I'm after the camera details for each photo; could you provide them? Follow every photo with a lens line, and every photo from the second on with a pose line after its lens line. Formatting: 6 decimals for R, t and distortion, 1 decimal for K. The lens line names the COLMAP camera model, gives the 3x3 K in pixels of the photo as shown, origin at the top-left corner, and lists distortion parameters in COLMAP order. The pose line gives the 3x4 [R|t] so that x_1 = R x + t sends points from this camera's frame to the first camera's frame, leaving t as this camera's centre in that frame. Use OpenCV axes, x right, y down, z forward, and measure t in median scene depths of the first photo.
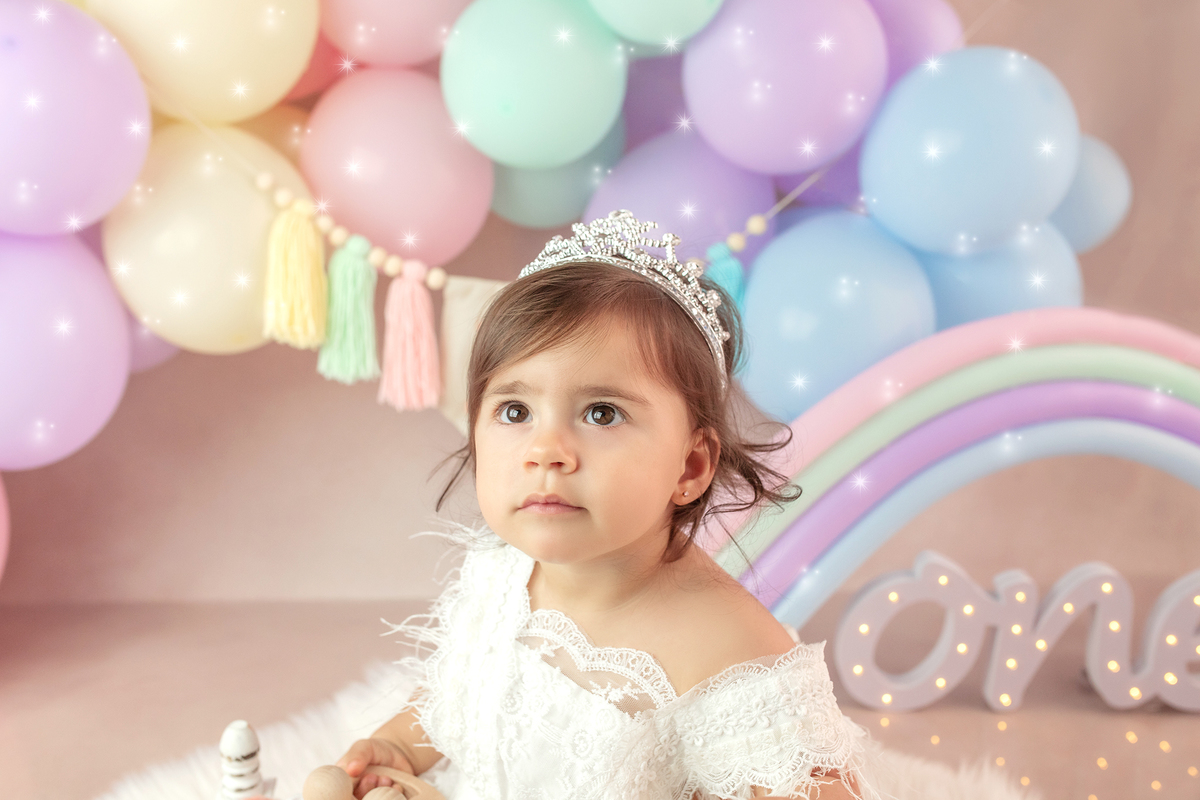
lens RADIAL K [[1189.4, 0, 597.7], [0, 1189.4, 409.2], [0, 0, 1]] dist [-0.022735, 0.000000]
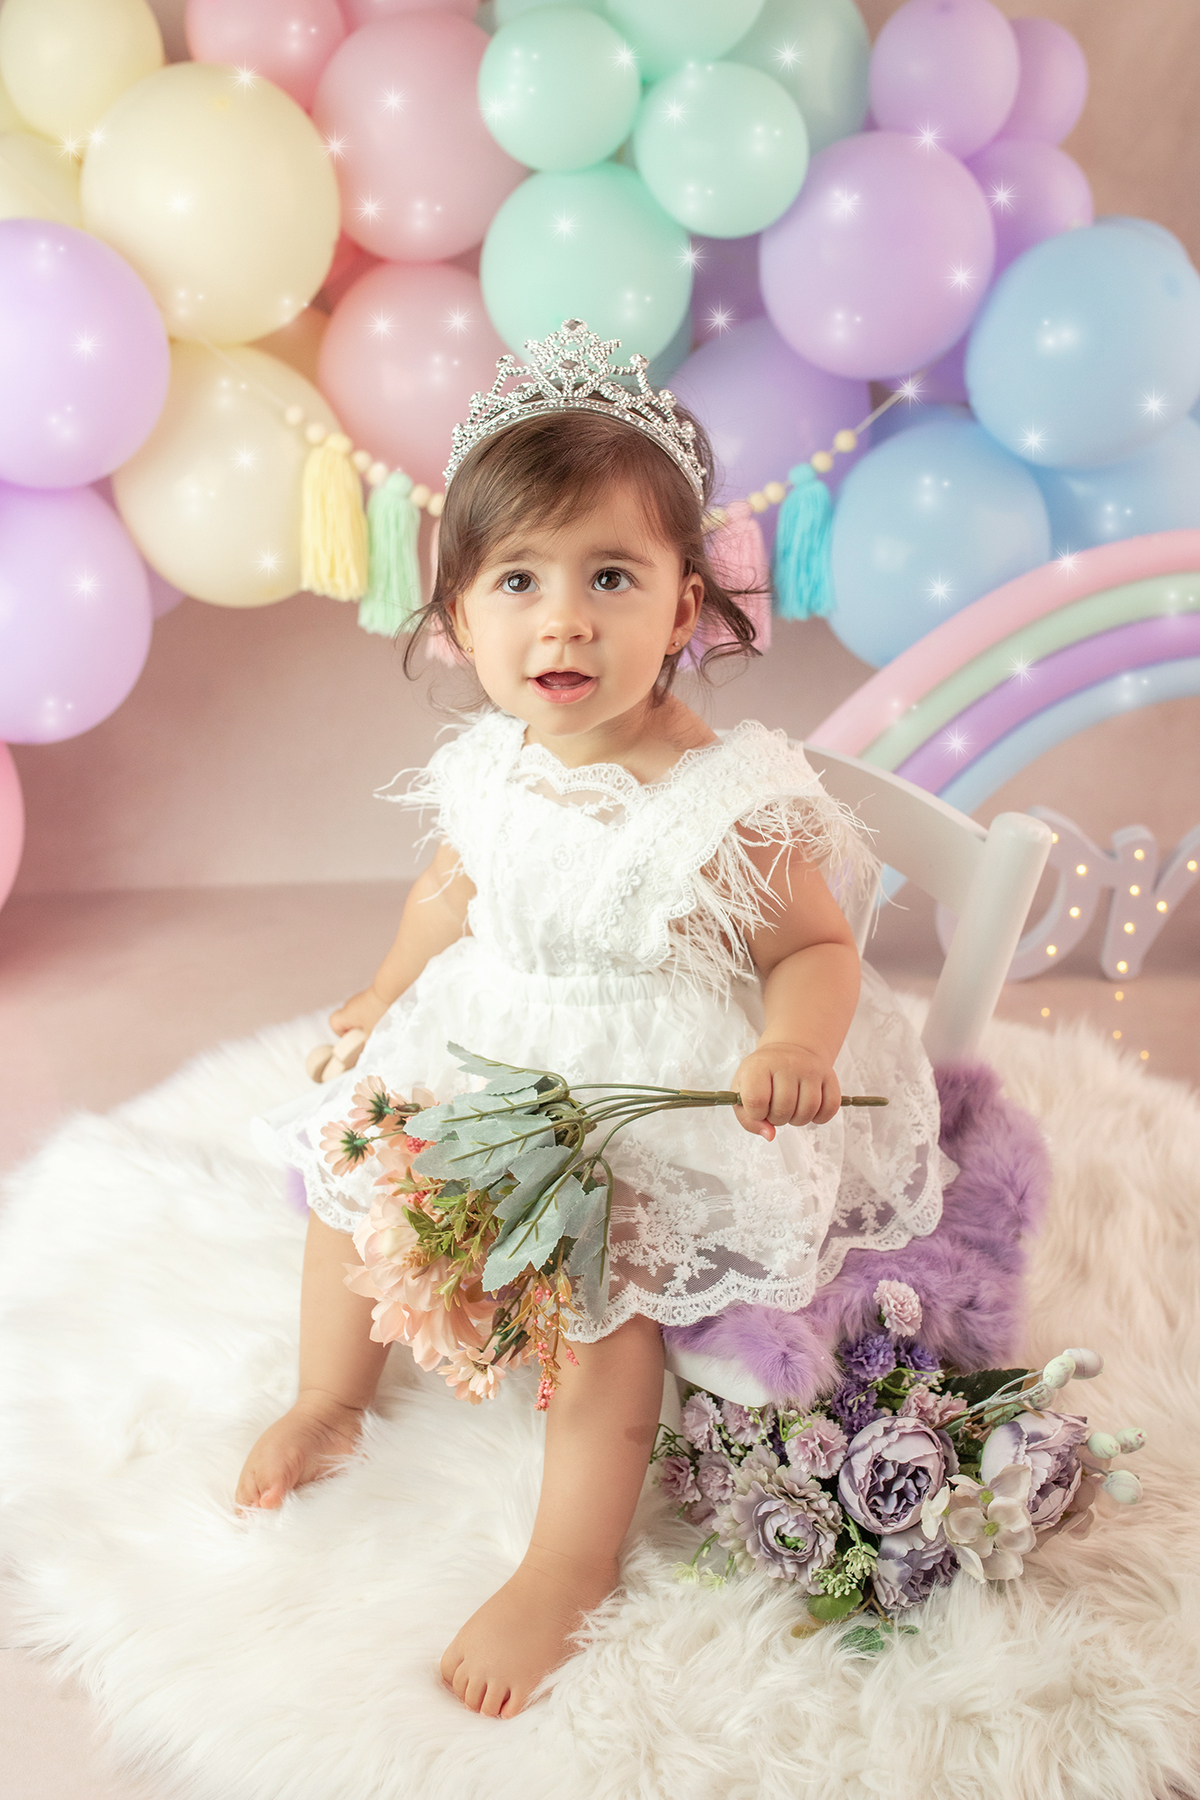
lens RADIAL K [[1784.0, 0, 595.8], [0, 1784.0, 892.3], [0, 0, 1]] dist [-0.022735, 0.000000]
pose [[0.999306, -0.023709, -0.028736, -0.021110], [0.027792, 0.988113, 0.151197, -0.031106], [0.024809, -0.151891, 0.988086, -0.364211]]
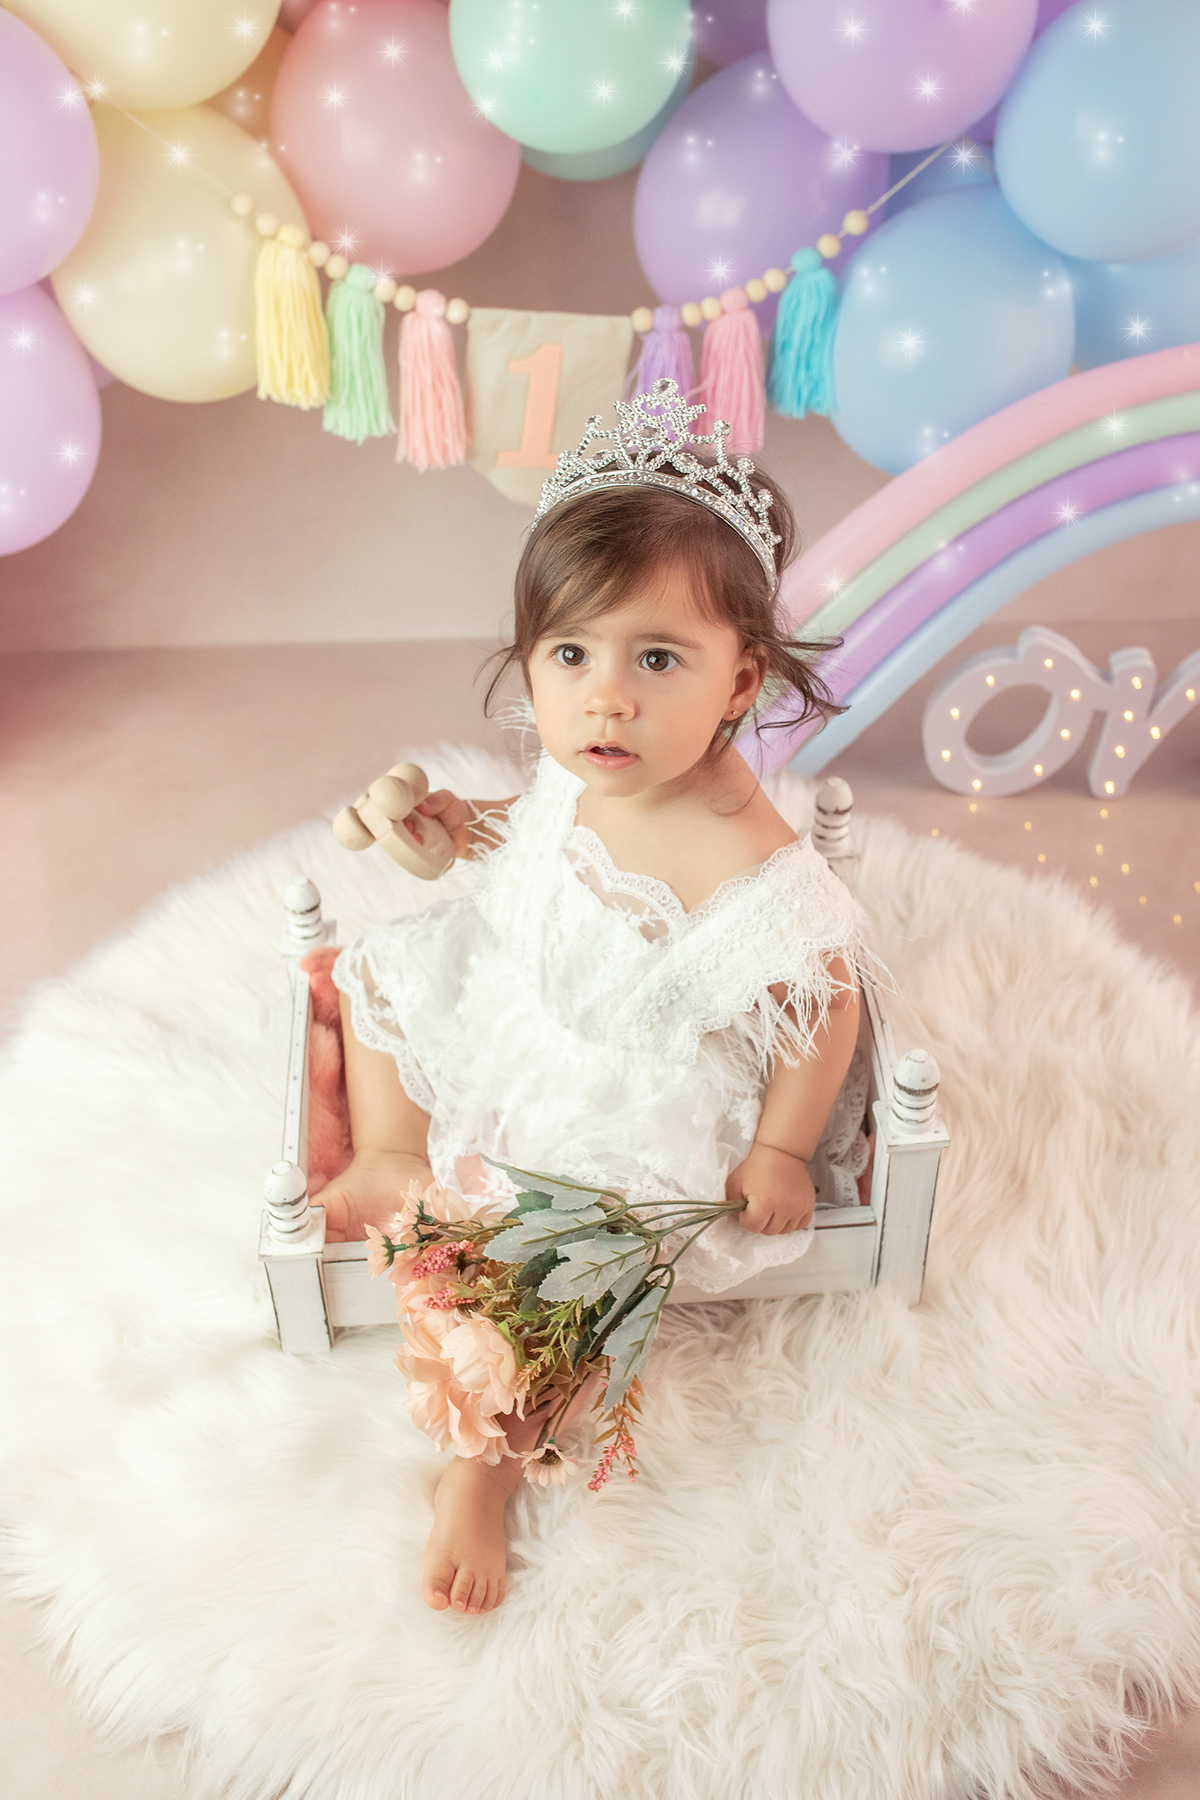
lens RADIAL K [[1784.0, 0, 613.5], [0, 1784.0, 896.6], [0, 0, 1]] dist [-0.022735, 0.000000]
pose [[0.999335, 0.002676, -0.036370, 0.017568], [0.012952, 0.906240, 0.422565, -0.260588], [0.034091, -0.422755, 0.905603, -0.277785]]
